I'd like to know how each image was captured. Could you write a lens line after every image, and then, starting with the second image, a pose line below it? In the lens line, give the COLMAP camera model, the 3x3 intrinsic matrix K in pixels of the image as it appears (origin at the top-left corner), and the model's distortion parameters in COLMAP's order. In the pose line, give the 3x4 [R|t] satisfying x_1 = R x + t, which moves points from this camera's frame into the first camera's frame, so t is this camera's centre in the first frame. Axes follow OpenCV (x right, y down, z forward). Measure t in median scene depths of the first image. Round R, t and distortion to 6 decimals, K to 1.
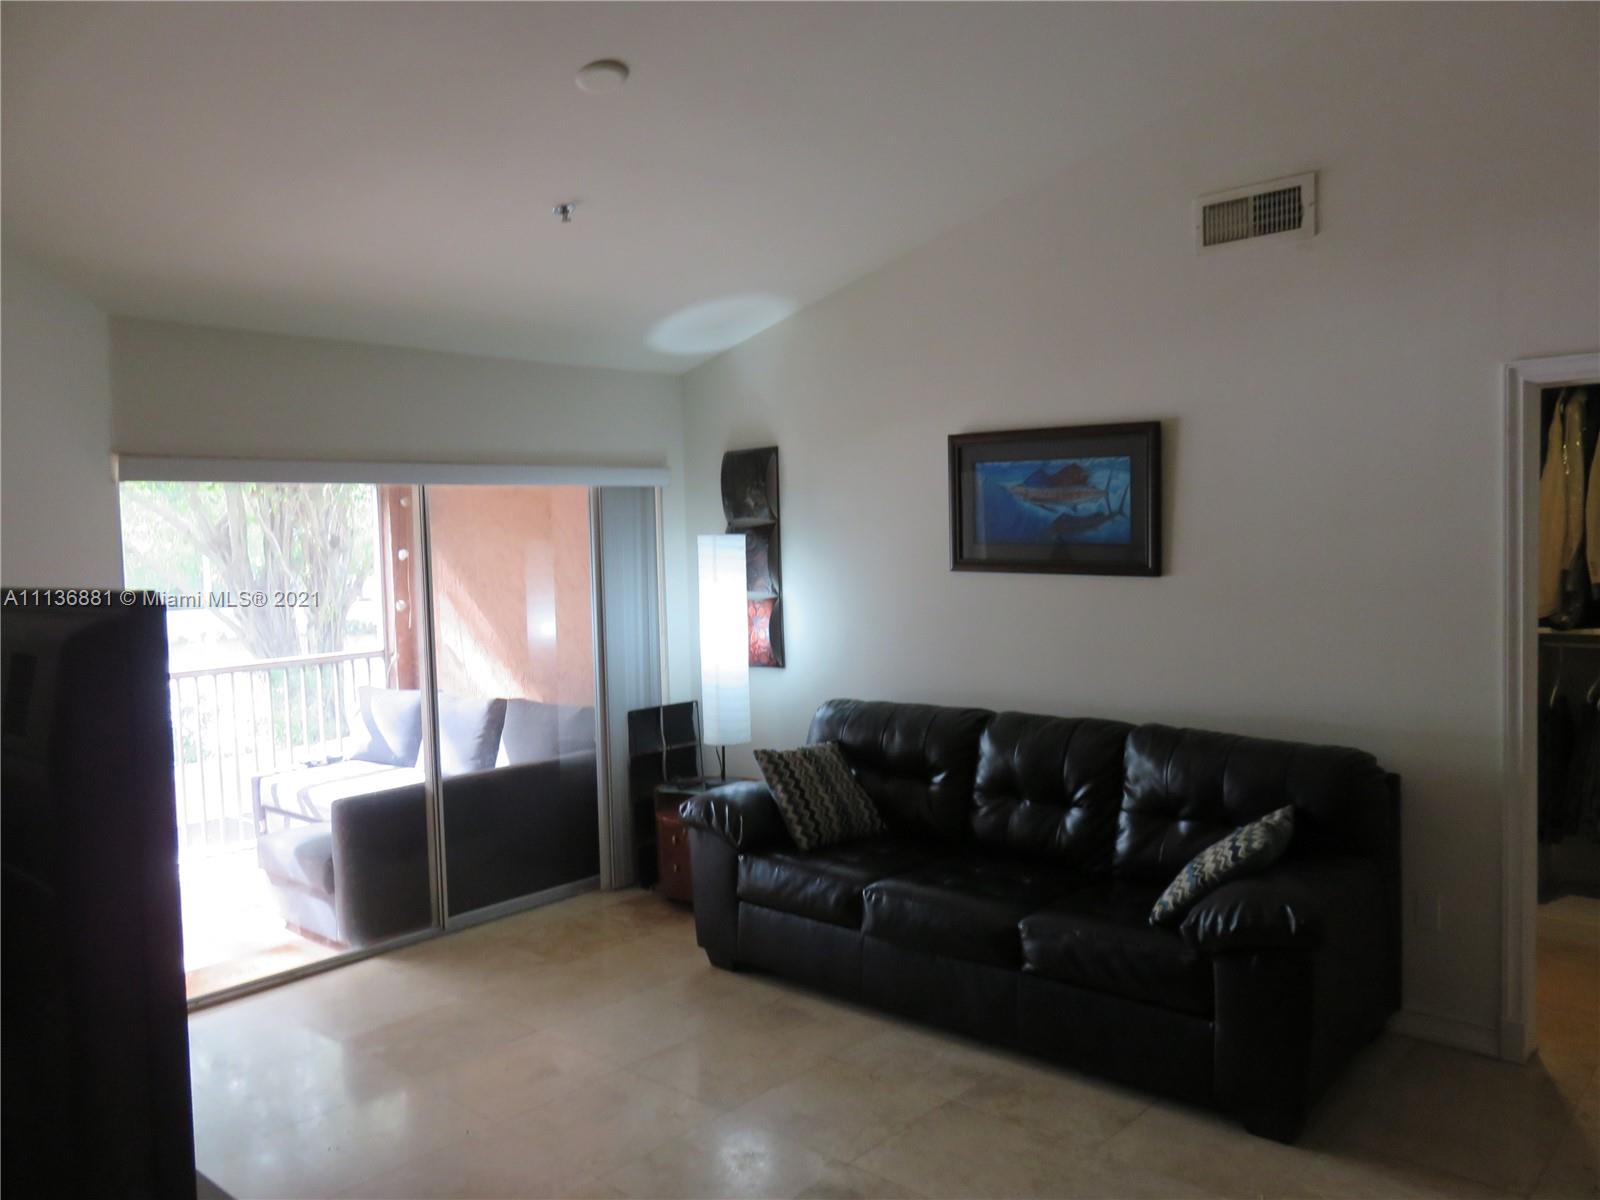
lens RADIAL K [[1196.1, 0, 812.1], [0, 1196.1, 602.1], [0, 0, 1]] dist [-0.006372, 0.004586]
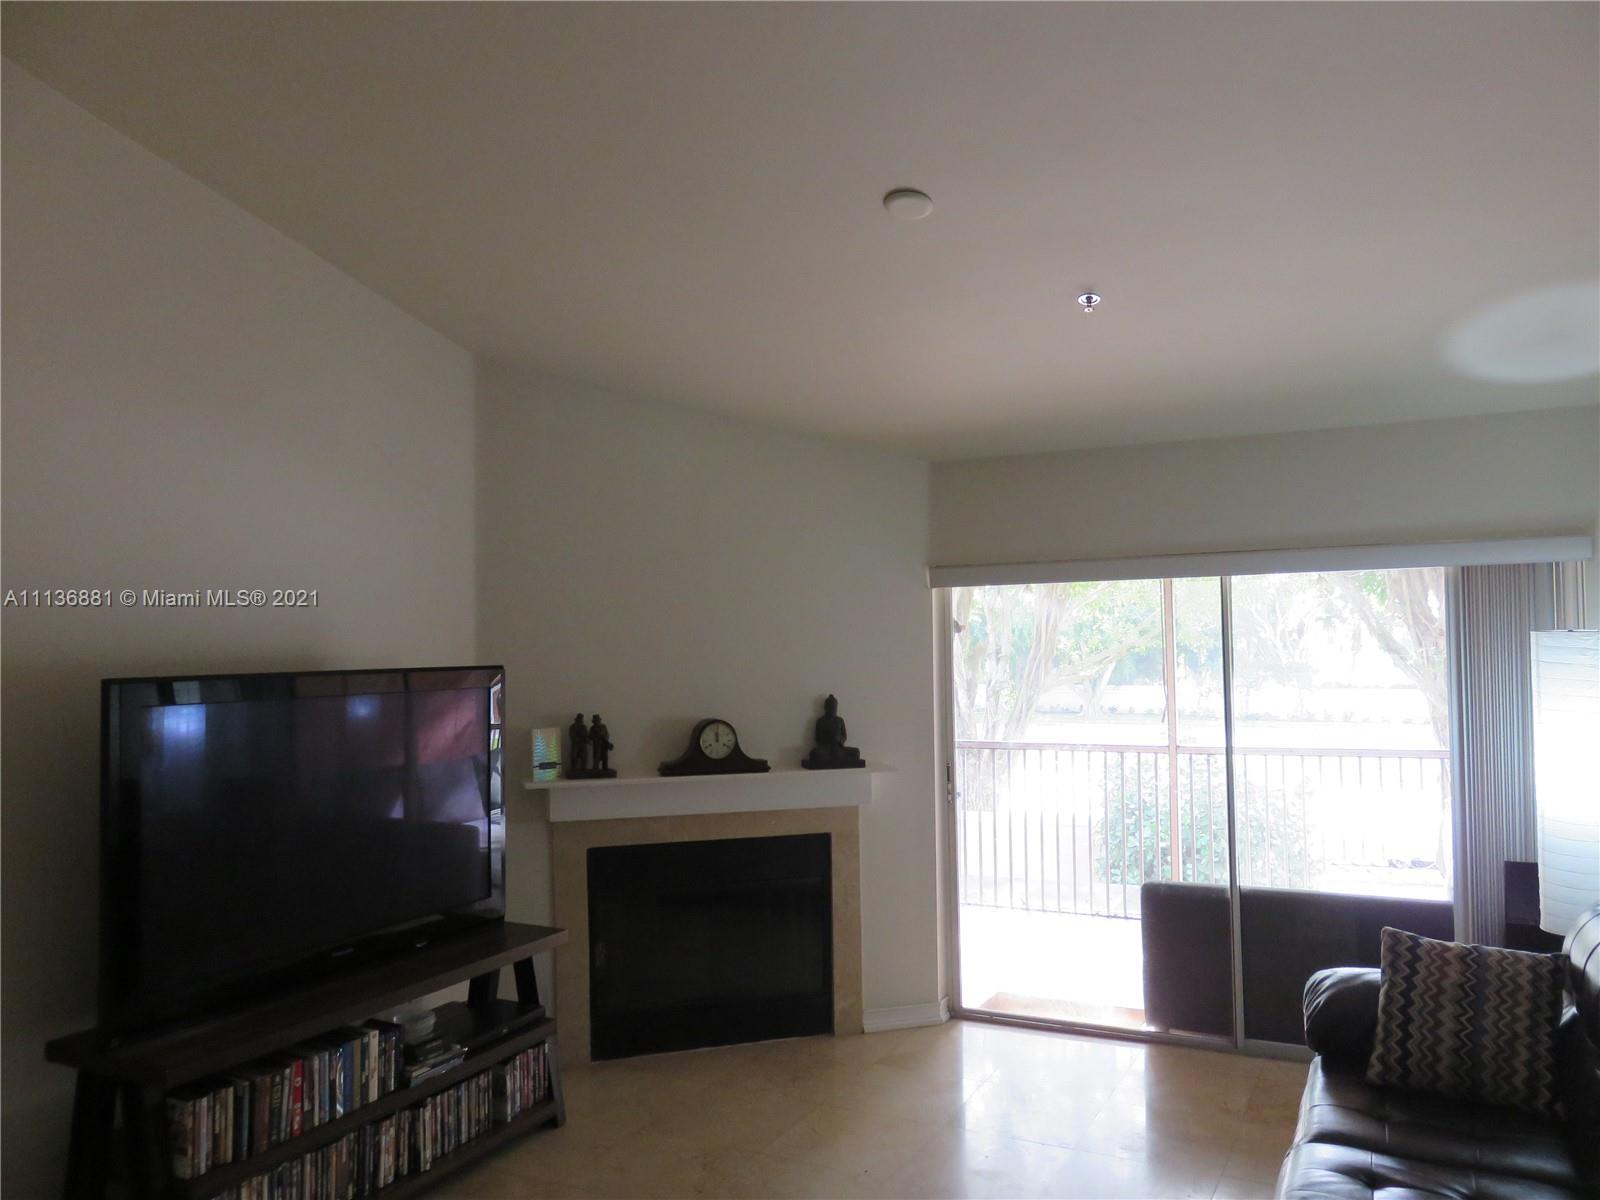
lens RADIAL K [[1196.1, 0, 812.5], [0, 1196.1, 601.9], [0, 0, 1]] dist [-0.006372, 0.004586]
pose [[0.262180, -0.009212, -0.964975, 0.517169], [-0.046714, 0.998661, -0.022225, -0.039502], [0.963888, 0.050904, 0.261398, 0.419005]]
